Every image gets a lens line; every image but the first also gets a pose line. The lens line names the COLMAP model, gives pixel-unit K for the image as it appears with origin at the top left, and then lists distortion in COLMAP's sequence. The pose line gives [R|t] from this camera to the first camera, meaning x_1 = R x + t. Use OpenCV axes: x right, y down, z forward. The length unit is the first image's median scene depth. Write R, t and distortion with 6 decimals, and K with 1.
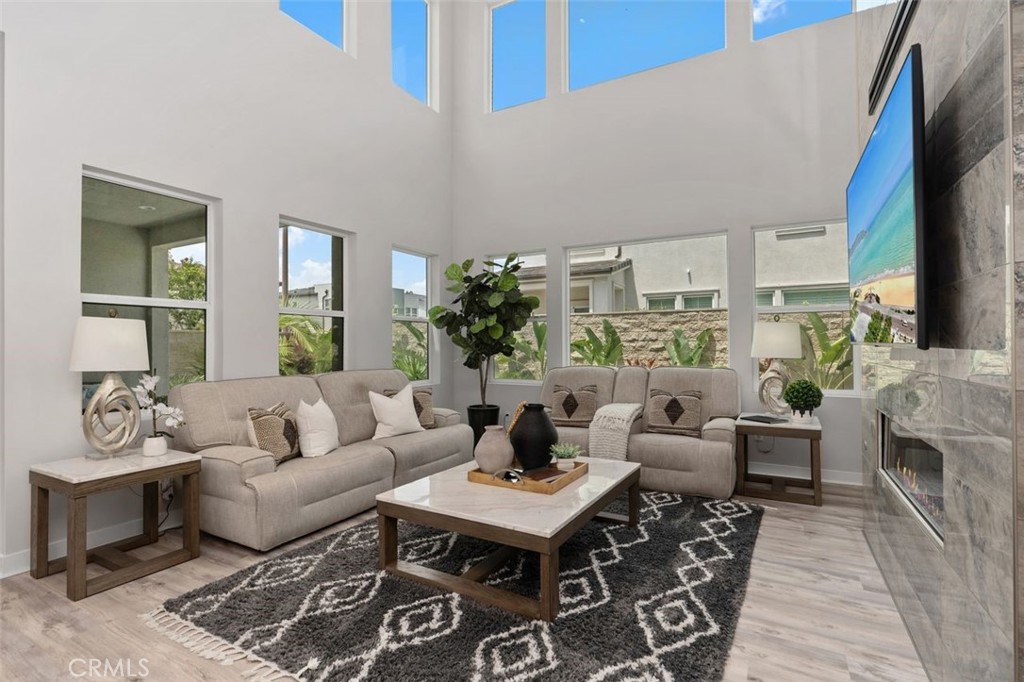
lens RADIAL K [[484.4, 0, 512.0], [0, 484.4, 341.0], [0, 0, 1]] dist [-0.000662, -0.000498]
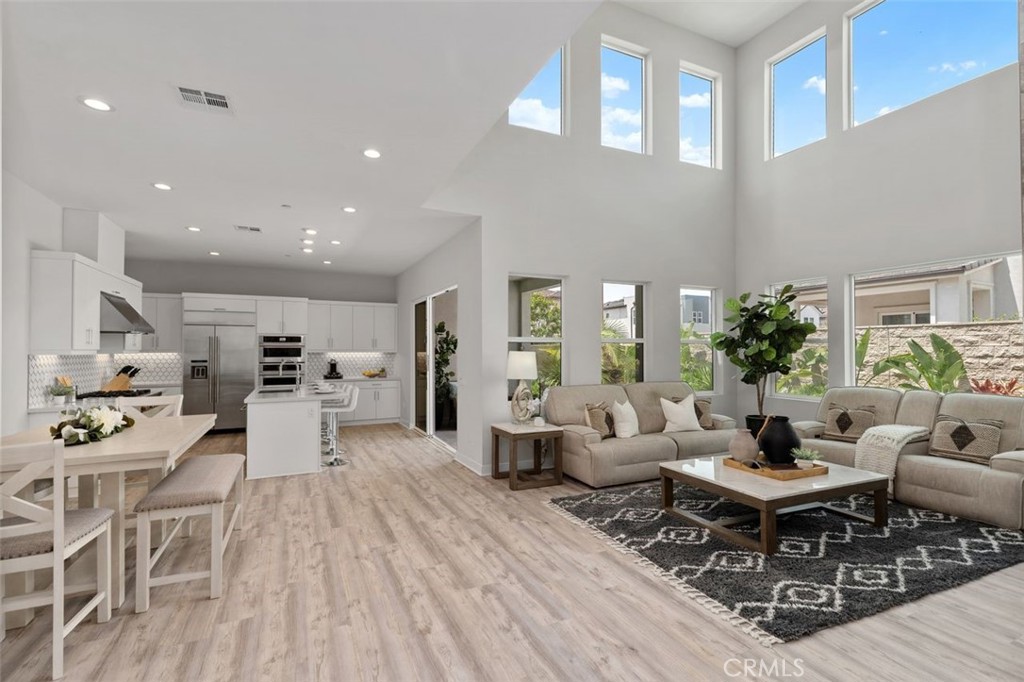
lens RADIAL K [[465.4, 0, 512.0], [0, 465.4, 341.0], [0, 0, 1]] dist [0.007329, -0.000469]
pose [[0.811859, -0.005372, -0.583829, 0.202053], [-0.000959, 0.999944, -0.010536, -0.064517], [0.583853, 0.009113, 0.811808, -0.487956]]
